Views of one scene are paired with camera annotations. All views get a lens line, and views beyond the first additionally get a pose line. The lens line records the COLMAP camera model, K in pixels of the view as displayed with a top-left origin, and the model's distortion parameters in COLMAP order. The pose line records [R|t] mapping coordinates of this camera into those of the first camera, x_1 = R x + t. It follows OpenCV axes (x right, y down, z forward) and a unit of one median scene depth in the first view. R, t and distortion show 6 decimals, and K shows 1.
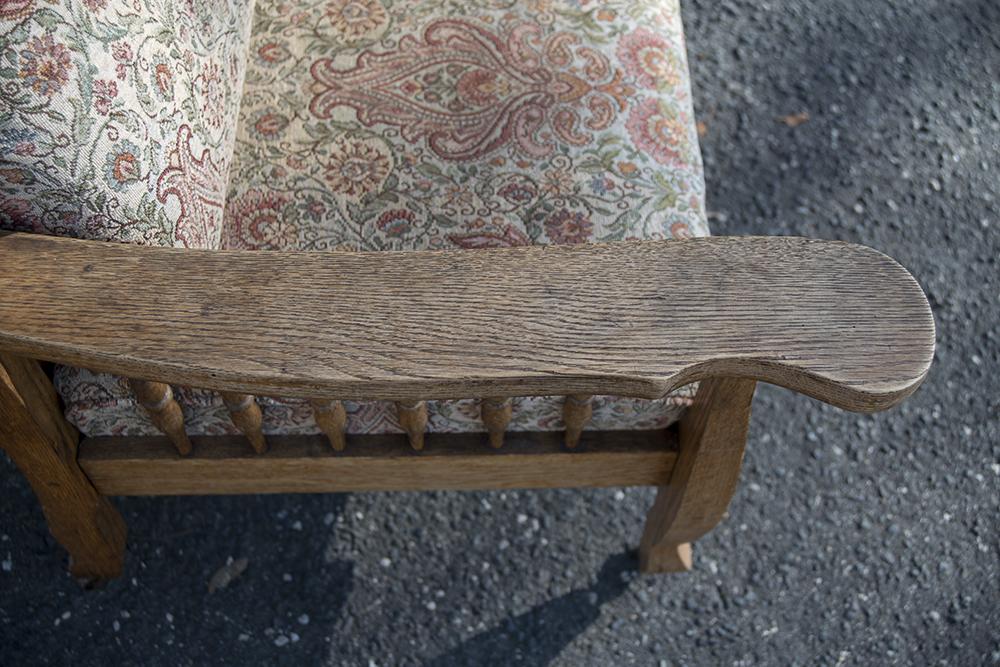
lens RADIAL K [[1231.0, 0, 500.3], [0, 1231.0, 334.4], [0, 0, 1]] dist [-0.050030, 0.000000]
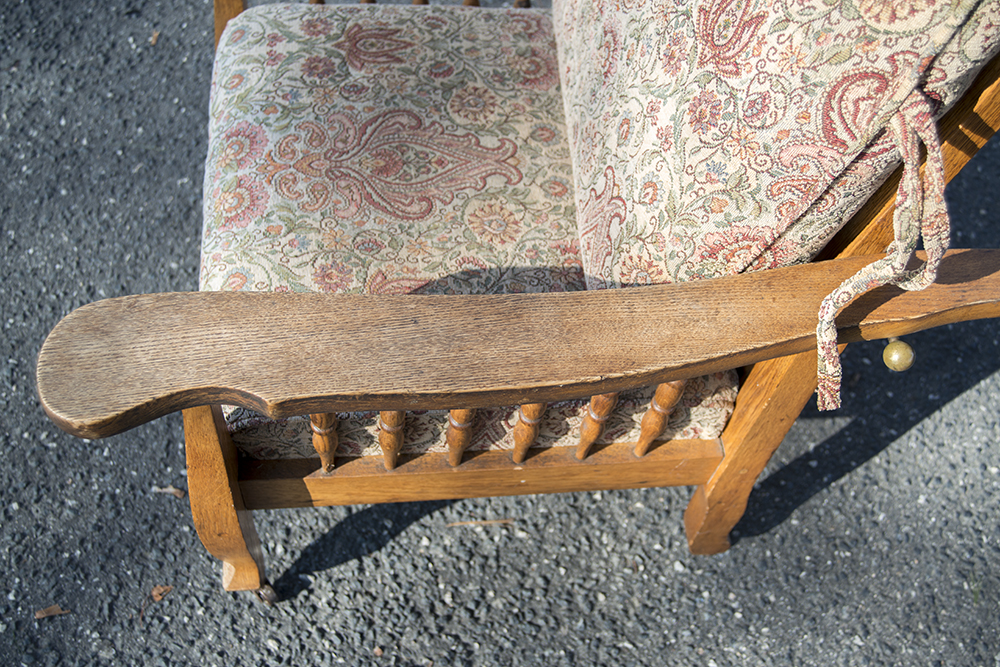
lens RADIAL K [[1091.7, 0, 501.8], [0, 1091.7, 334.0], [0, 0, 1]] dist [-0.056457, 0.000000]
pose [[-0.991573, 0.005543, -0.129434, 0.007547], [-0.116489, -0.475357, 0.872047, -1.040771], [-0.056694, 0.879776, 0.471997, 0.518250]]
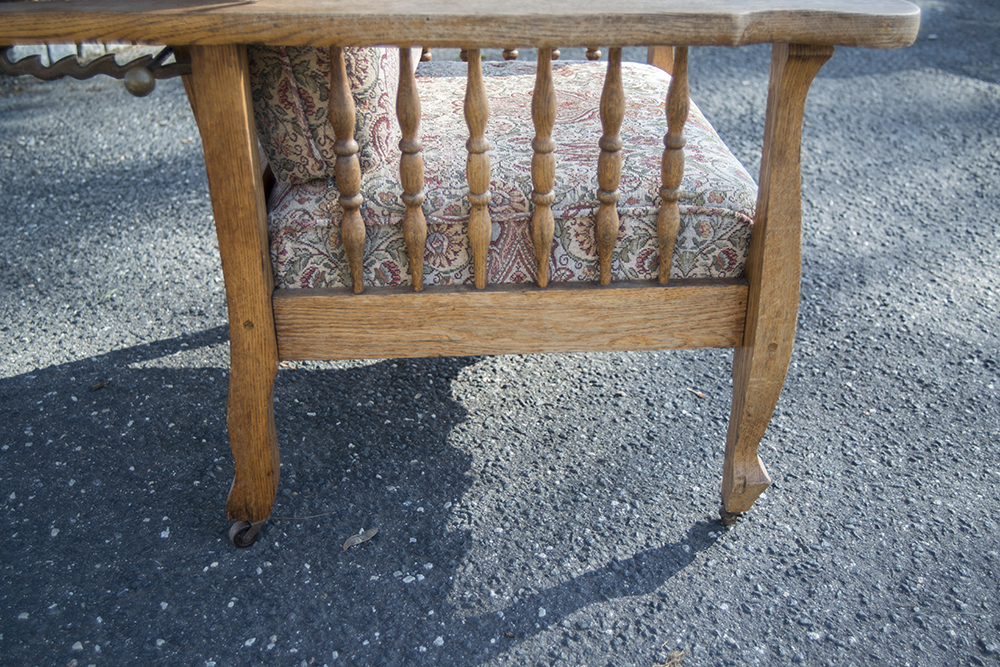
lens RADIAL K [[1021.8, 0, 500.0], [0, 1021.8, 331.3], [0, 0, 1]] dist [-0.061471, 0.000000]
pose [[0.999490, -0.031695, 0.004016, -0.092490], [0.028753, 0.837560, -0.545588, 0.554120], [0.013929, 0.545425, 0.838044, 0.115744]]
